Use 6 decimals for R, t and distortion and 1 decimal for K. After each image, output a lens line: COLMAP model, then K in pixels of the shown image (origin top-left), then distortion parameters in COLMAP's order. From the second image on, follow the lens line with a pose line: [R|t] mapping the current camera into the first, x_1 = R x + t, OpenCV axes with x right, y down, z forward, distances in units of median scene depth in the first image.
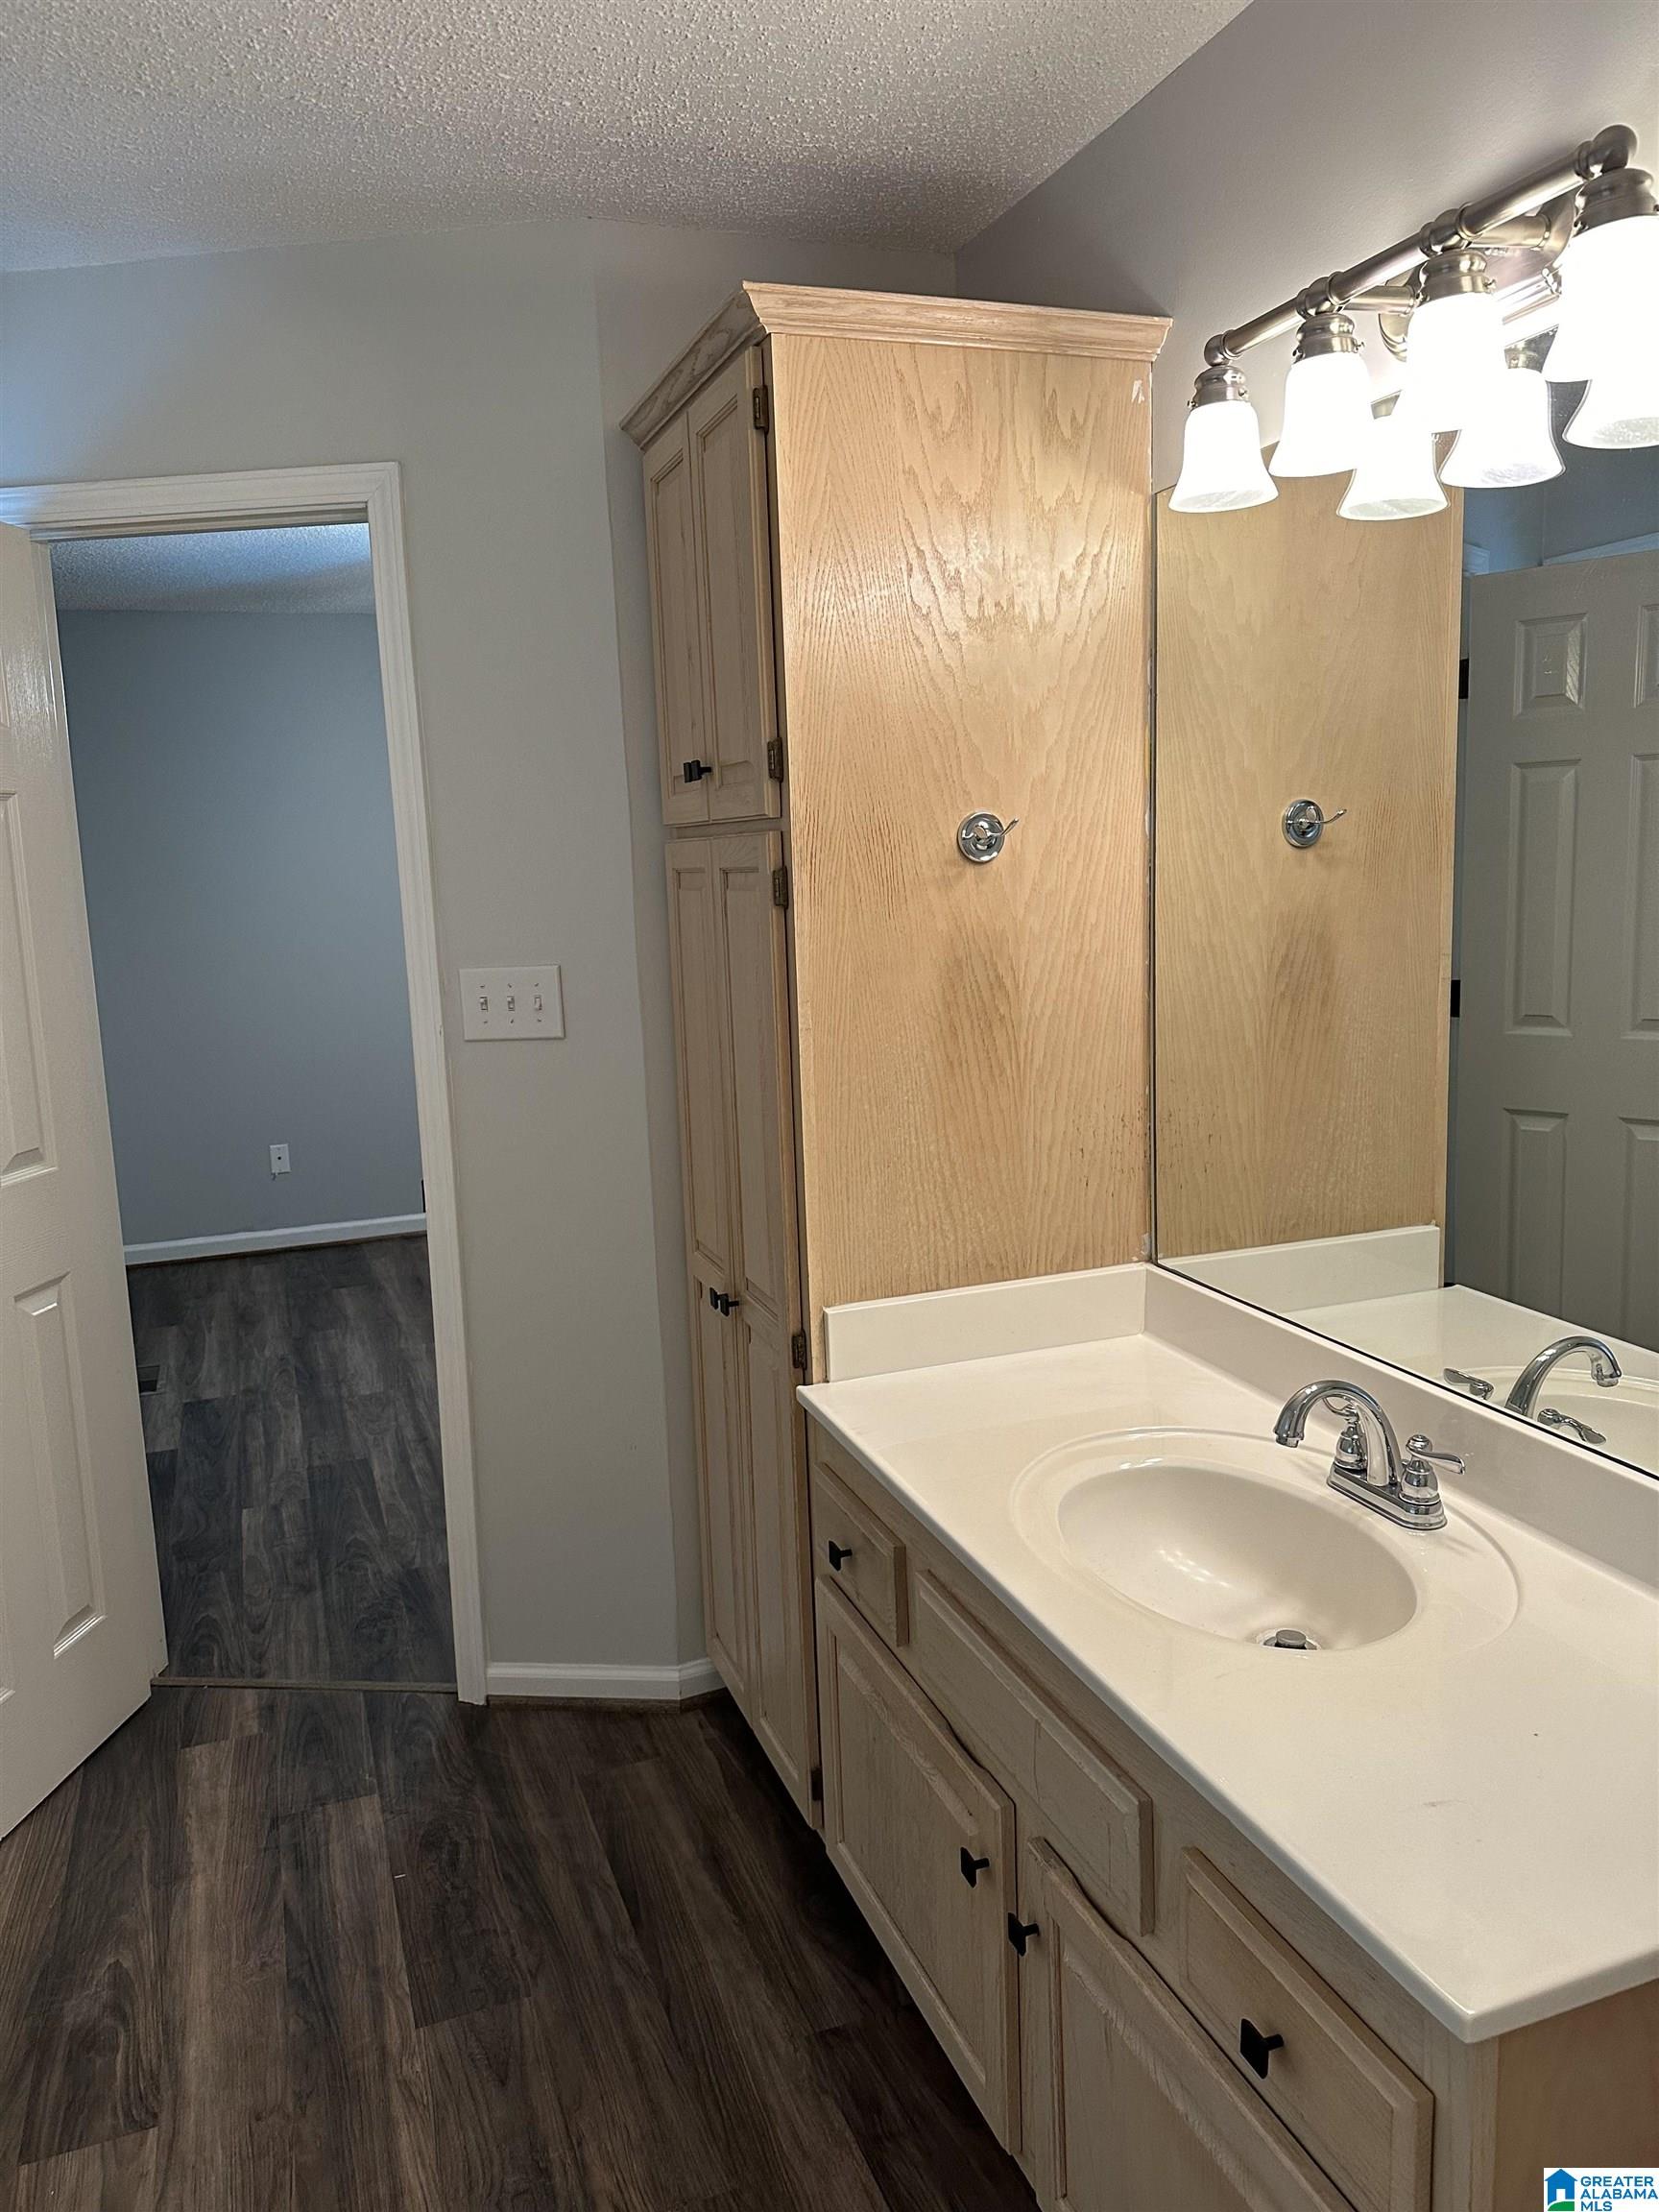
lens RADIAL K [[1552.2, 0, 839.2], [0, 1552.2, 1100.5], [0, 0, 1]] dist [0.067480, 0.005754]
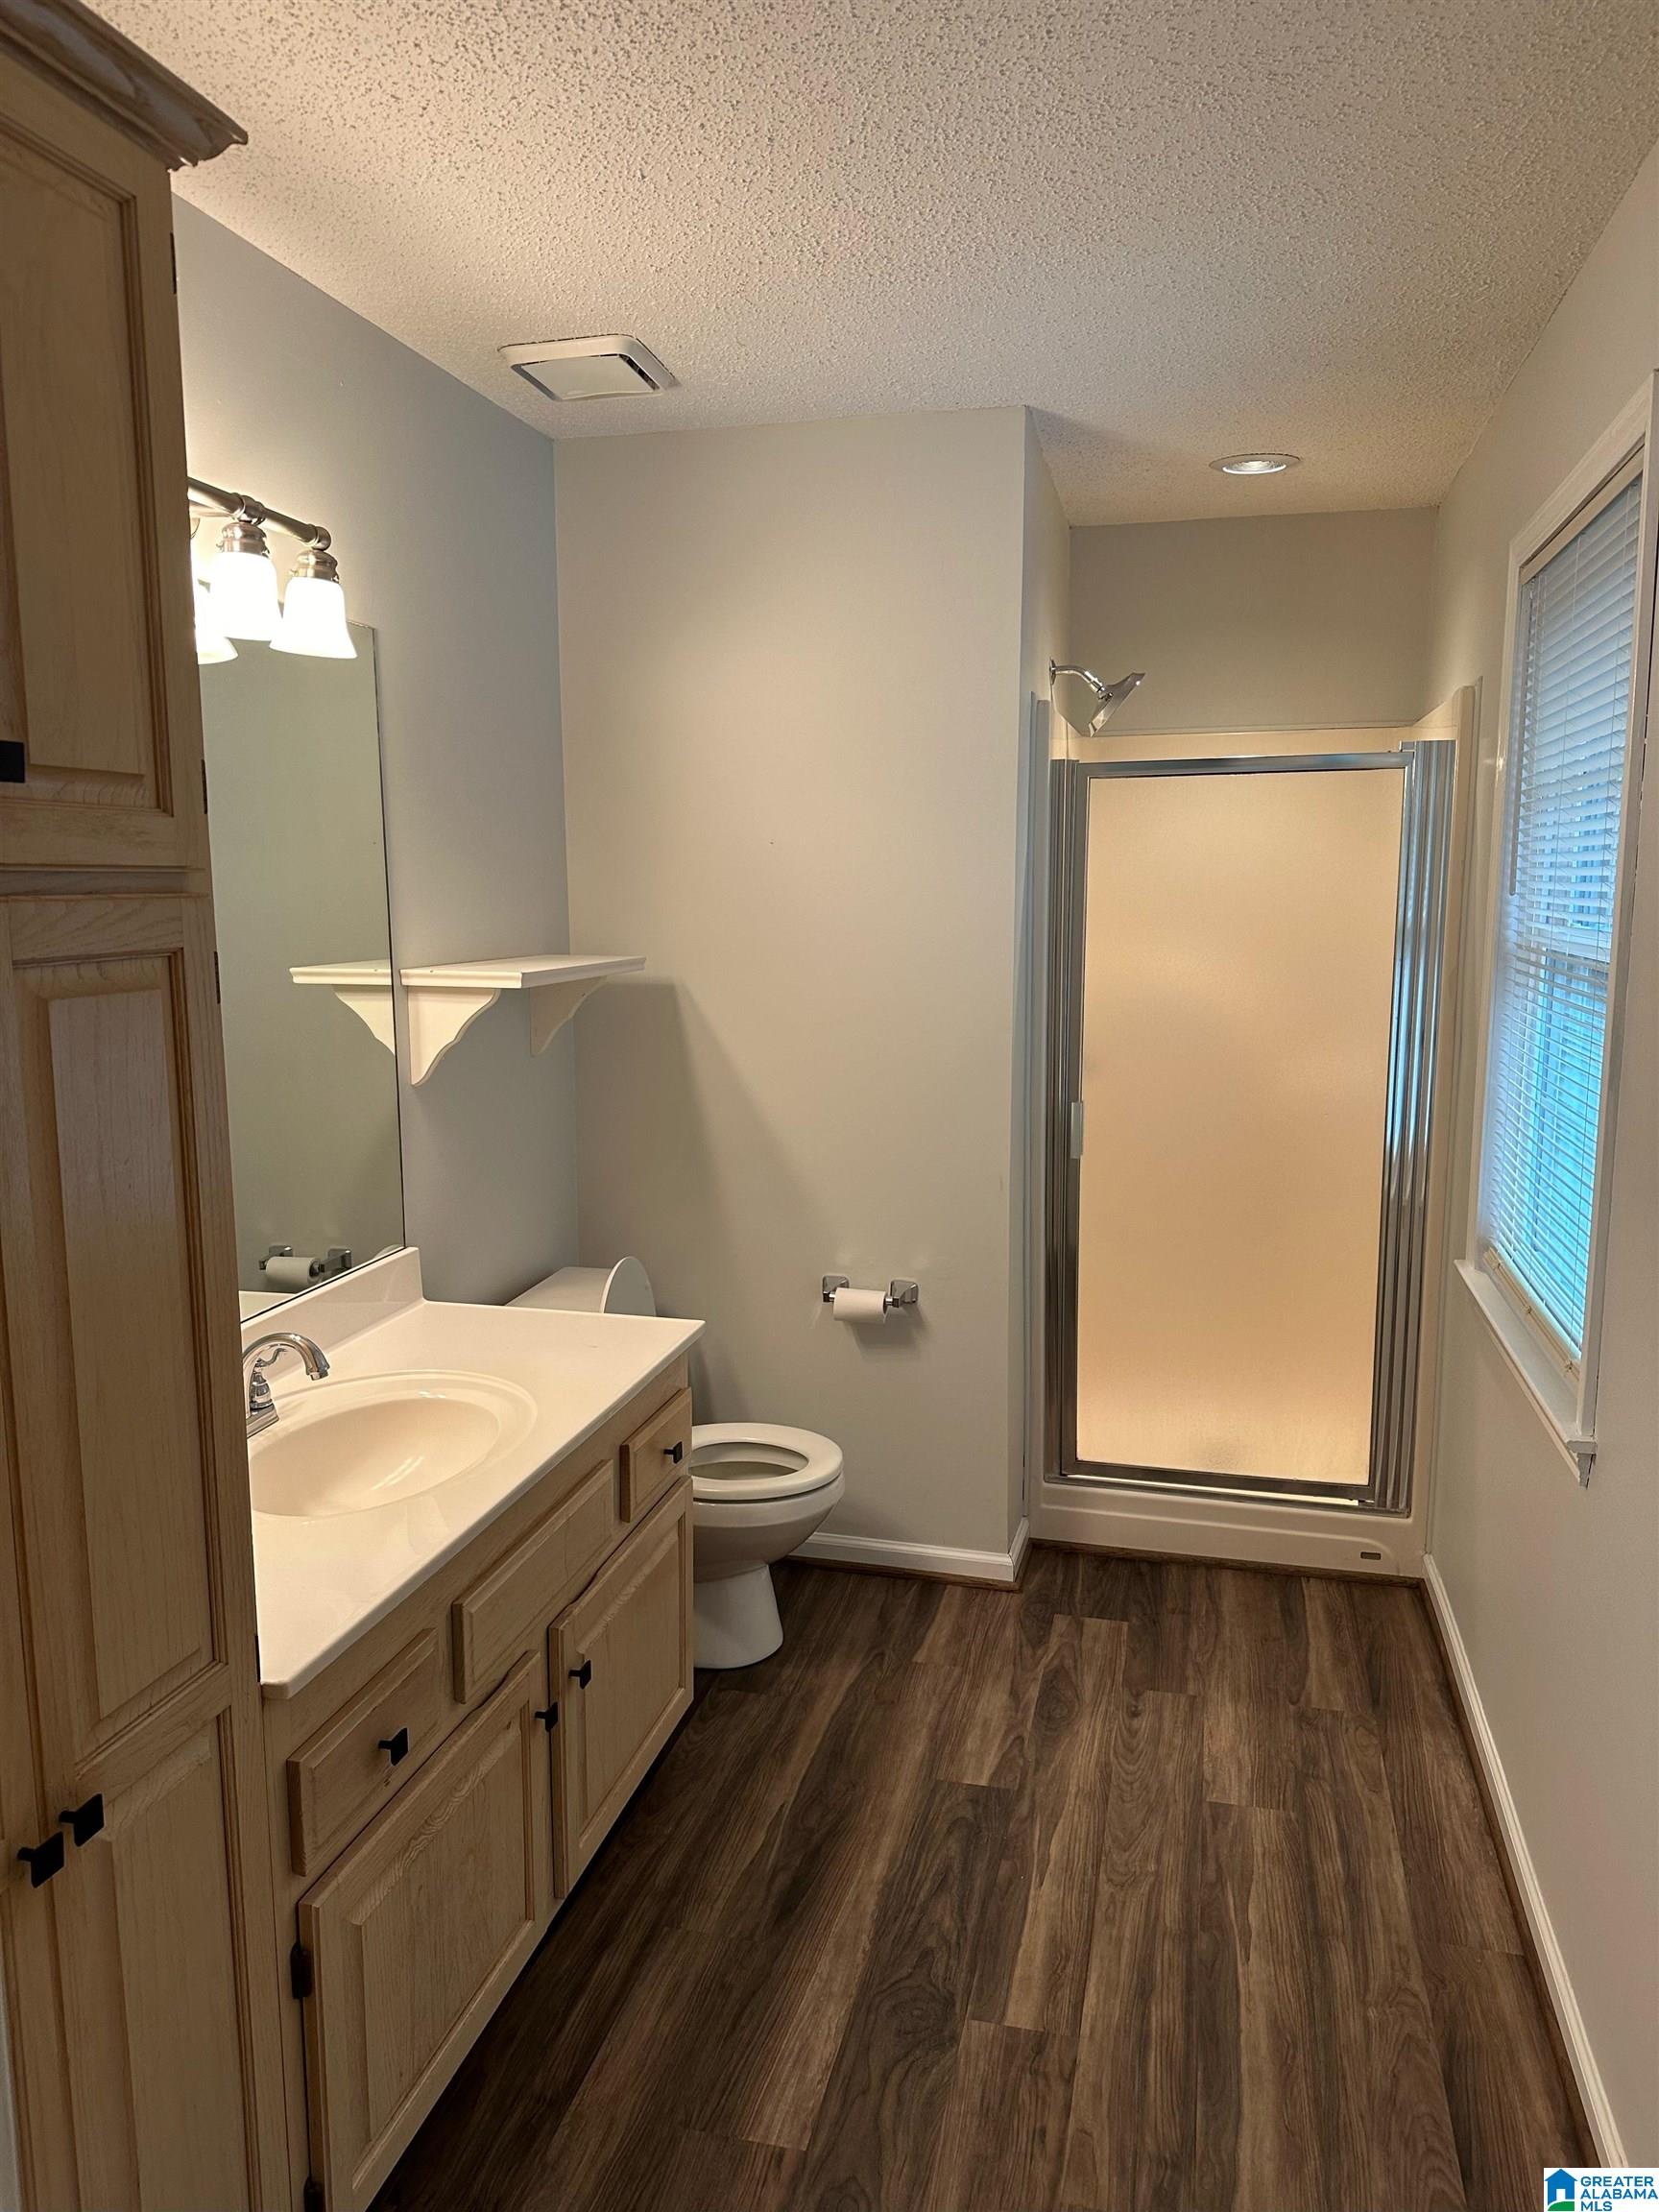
lens RADIAL K [[1552.2, 0, 817.0], [0, 1552.2, 1095.7], [0, 0, 1]] dist [0.067480, 0.005754]
pose [[-0.806488, -0.050177, 0.589118, -0.716328], [0.119227, 0.962122, 0.245165, -0.238255], [-0.579105, 0.267962, -0.769957, 1.543357]]
